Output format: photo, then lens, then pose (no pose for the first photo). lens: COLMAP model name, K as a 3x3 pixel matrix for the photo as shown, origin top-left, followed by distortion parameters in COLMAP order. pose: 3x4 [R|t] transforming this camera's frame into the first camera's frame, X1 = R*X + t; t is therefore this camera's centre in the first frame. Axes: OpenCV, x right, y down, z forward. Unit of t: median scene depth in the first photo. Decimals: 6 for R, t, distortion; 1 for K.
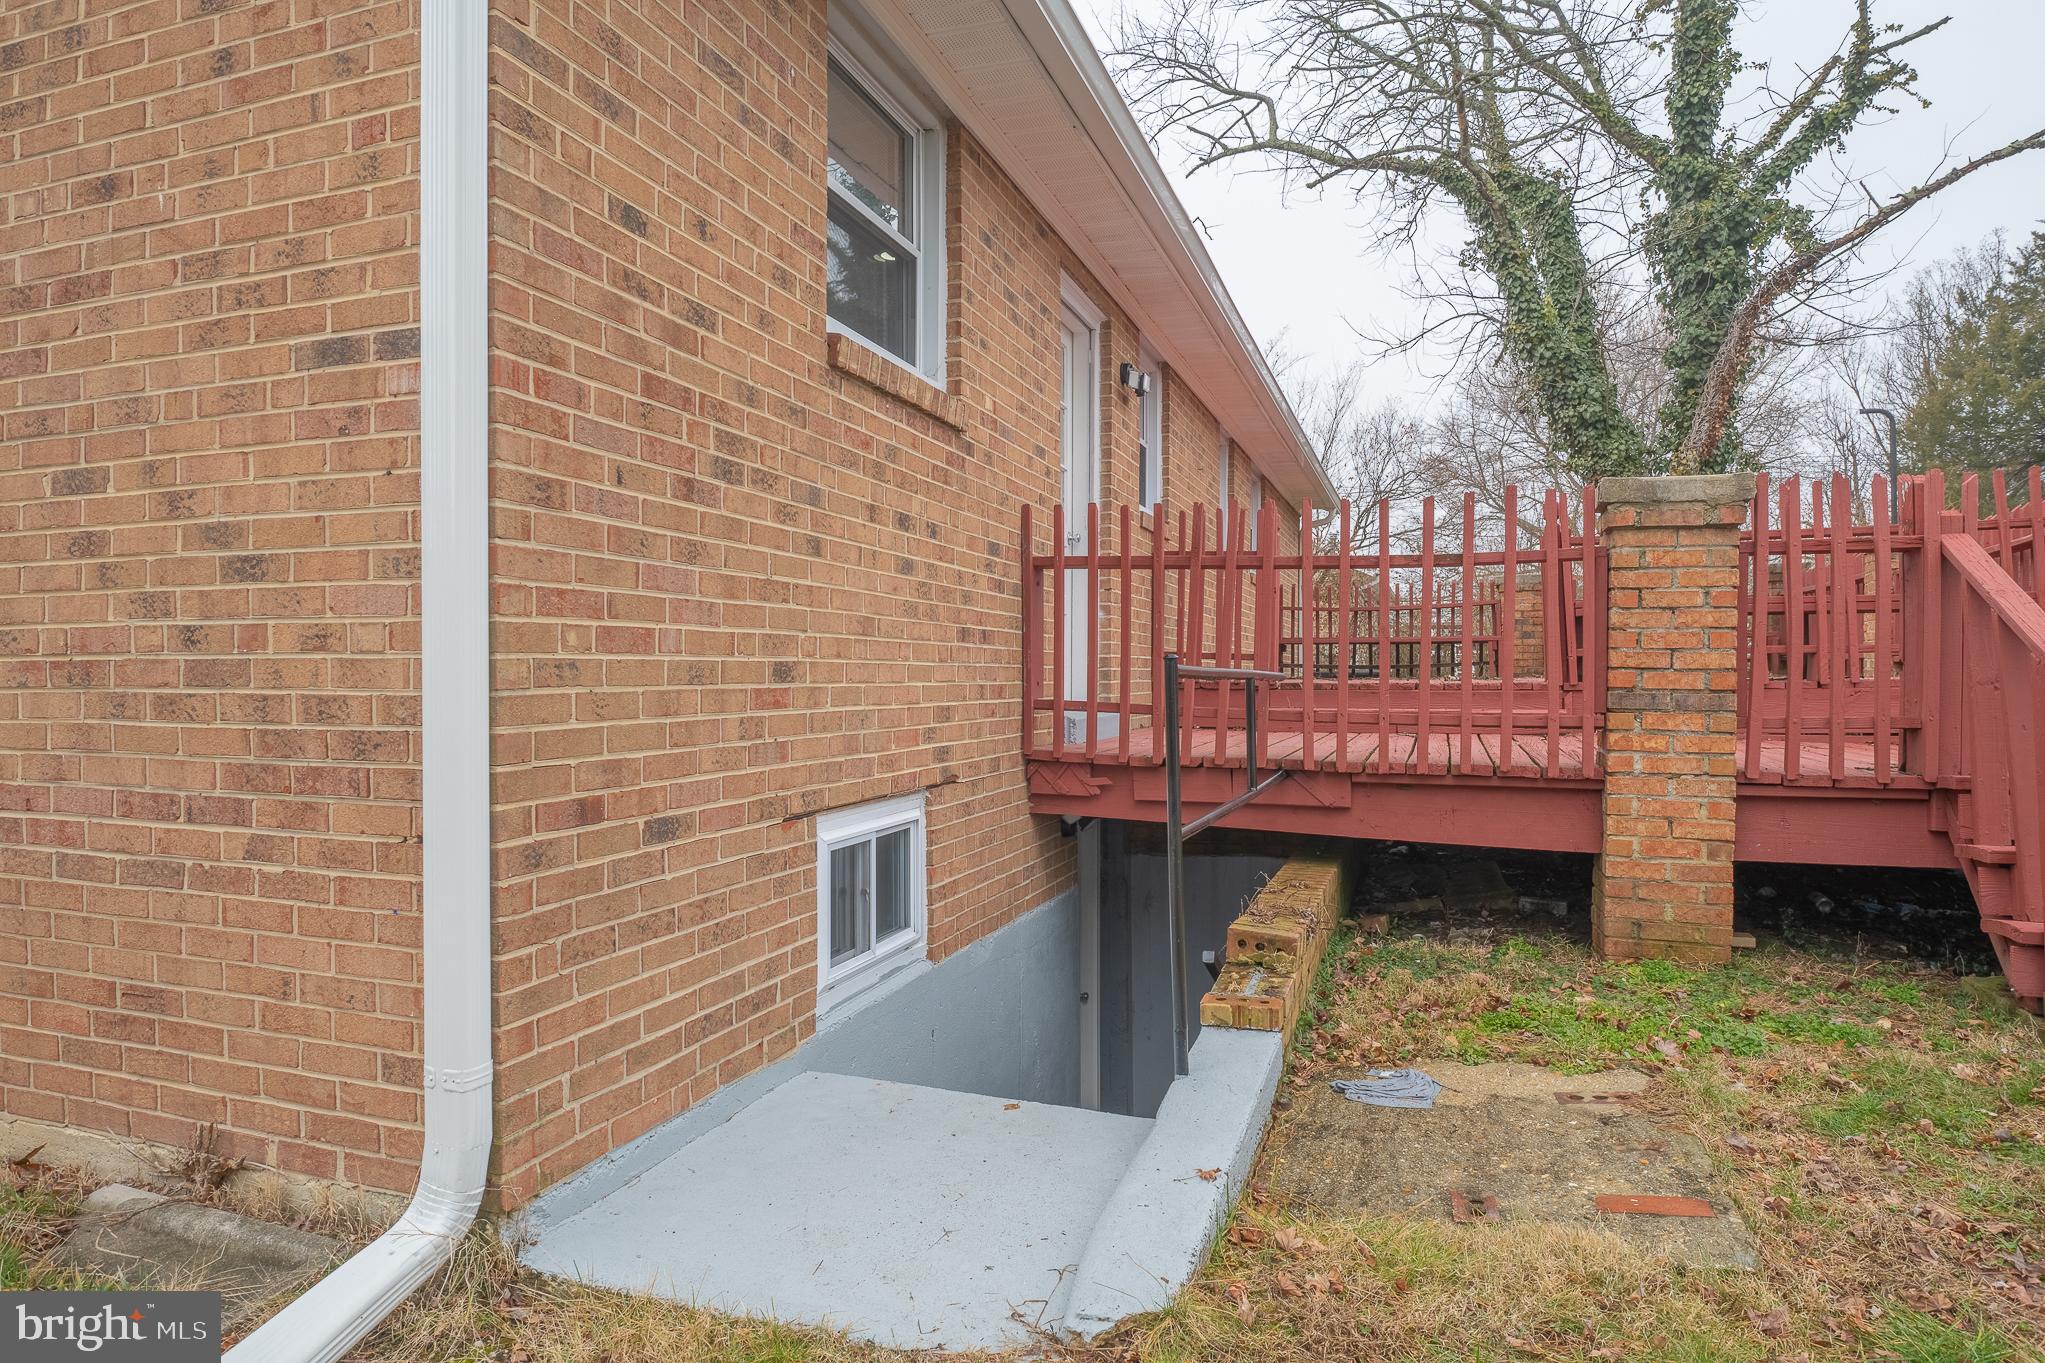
lens RADIAL K [[1192.2, 0, 1022.1], [0, 1192.2, 675.9], [0, 0, 1]] dist [-0.008220, -0.006200]
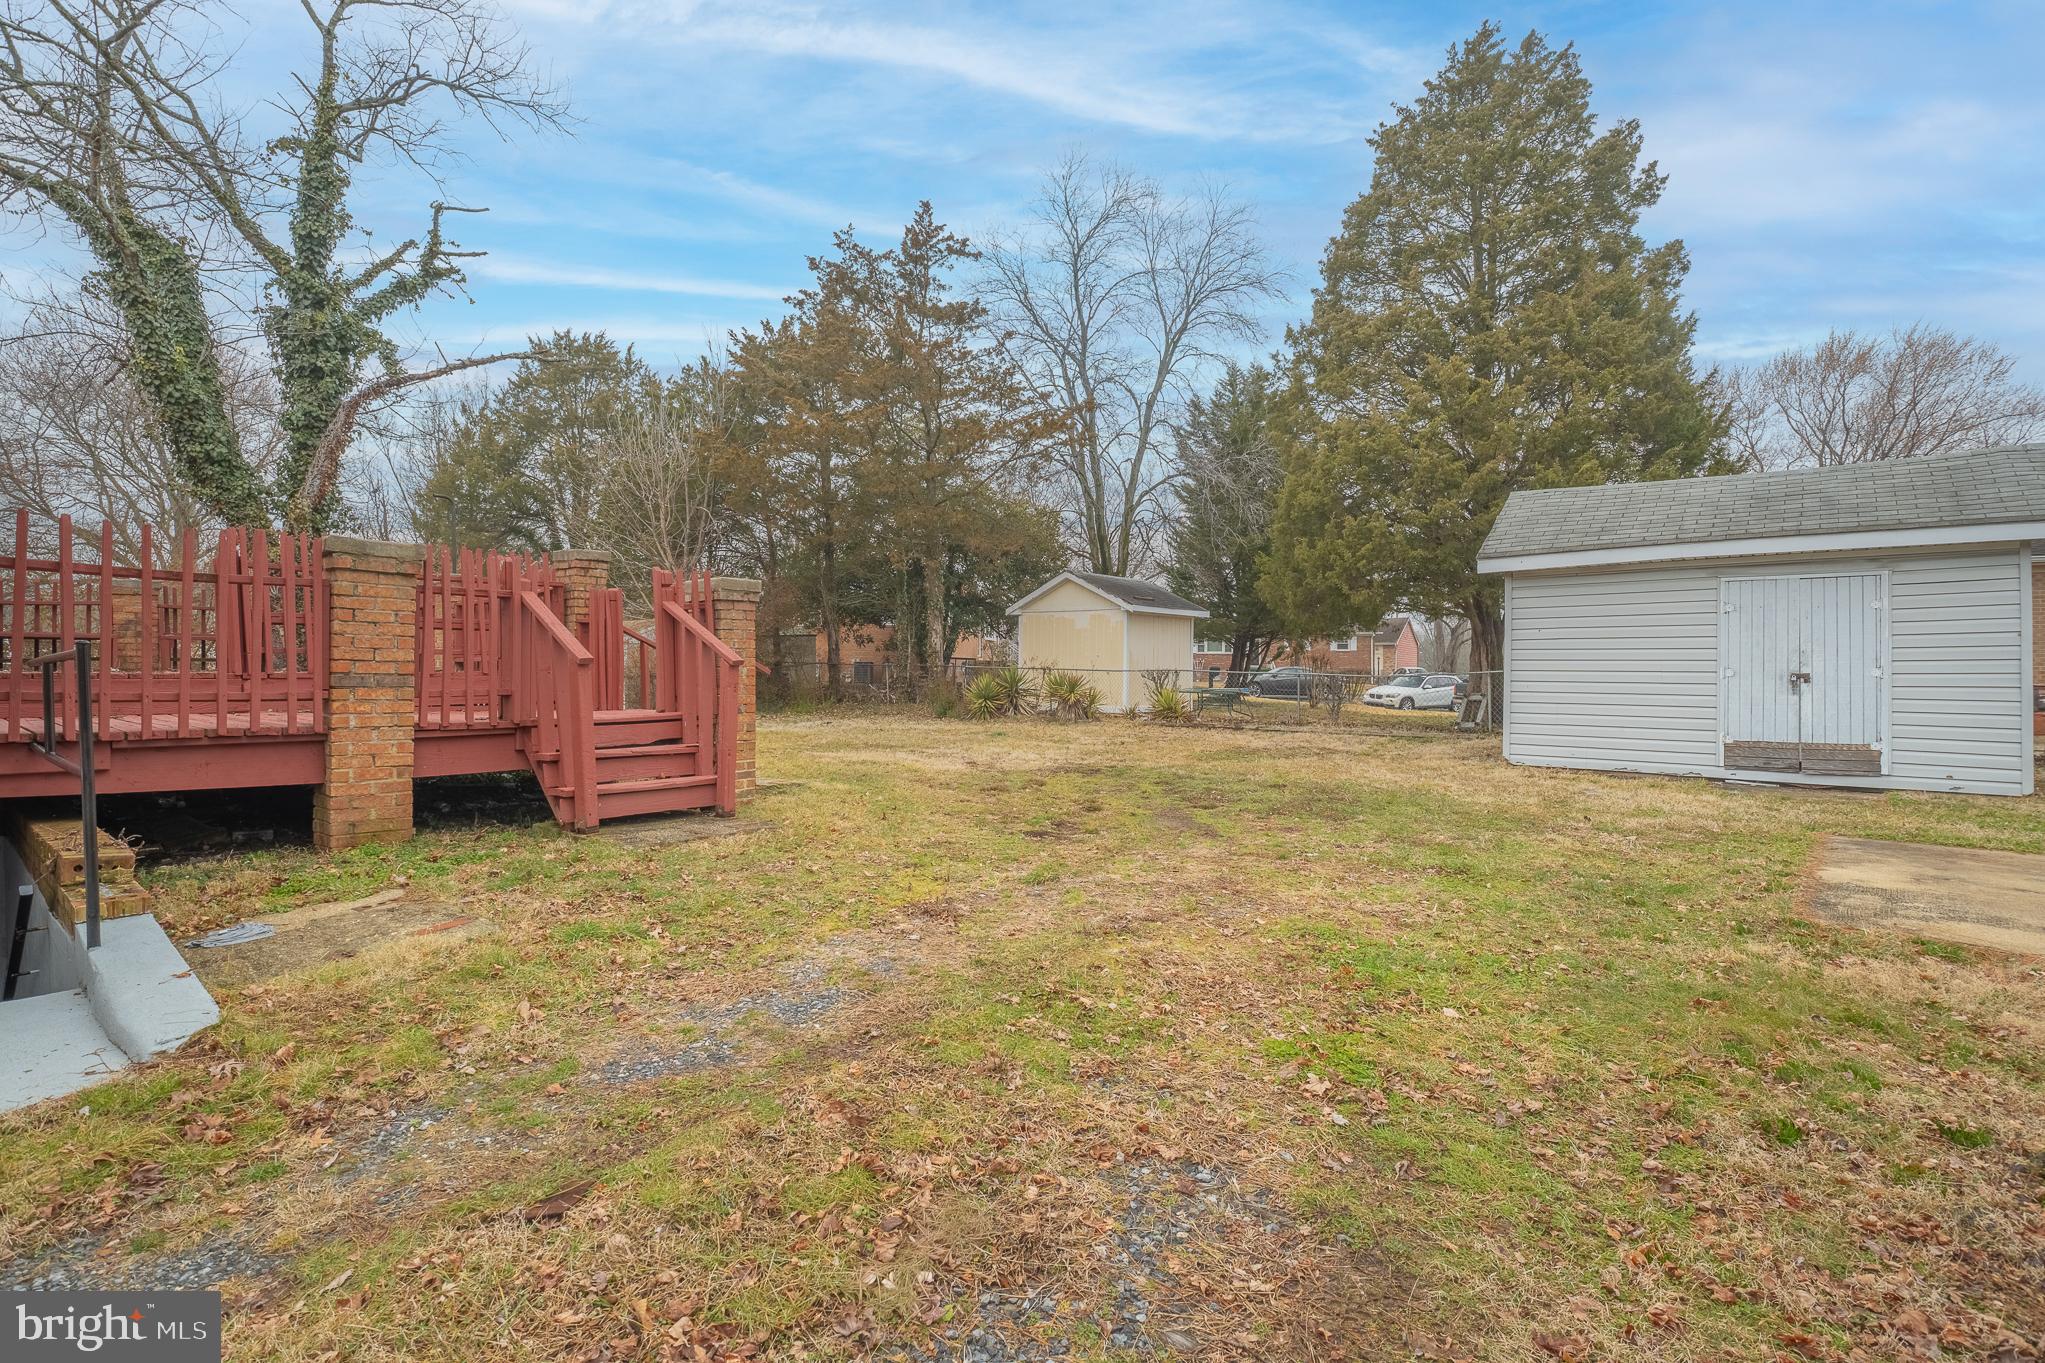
lens RADIAL K [[960.6, 0, 1017.4], [0, 960.6, 685.8], [0, 0, 1]] dist [-0.010773, -0.004176]
pose [[0.355303, -0.007131, 0.934724, -0.143673], [-0.002098, 0.999962, 0.008426, 0.006231], [-0.934749, -0.004955, 0.355274, -0.108587]]
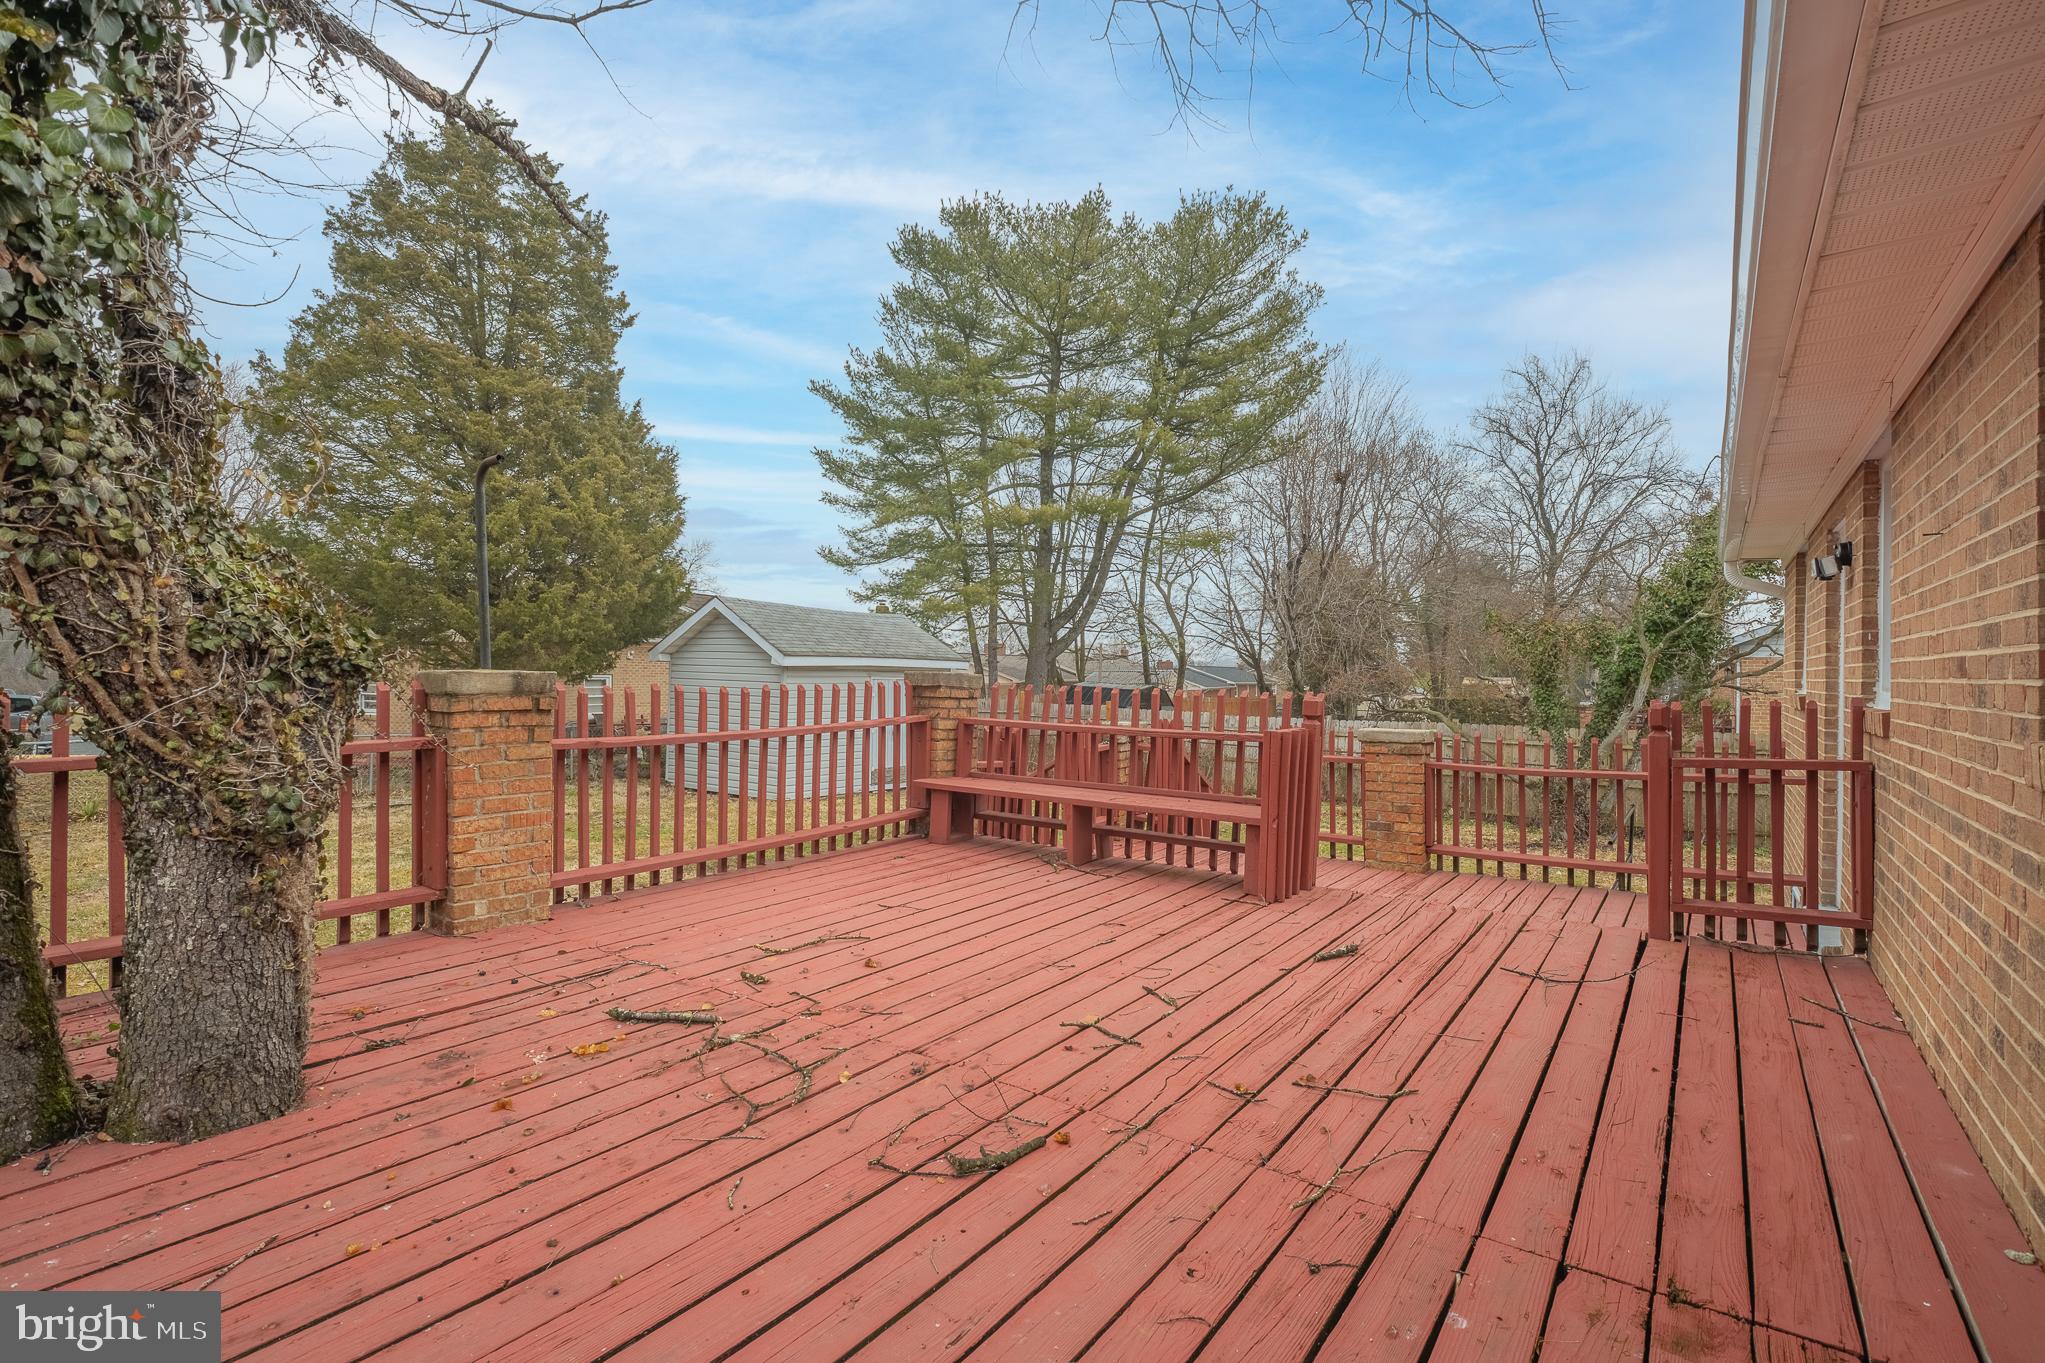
lens RADIAL K [[960.6, 0, 1019.3], [0, 960.6, 675.8], [0, 0, 1]] dist [-0.010773, -0.004176]
pose [[-0.958748, -0.009564, 0.284096, 0.302278], [-0.010013, 0.999950, -0.000128, -0.106807], [-0.284081, -0.002967, -0.958796, 1.198887]]
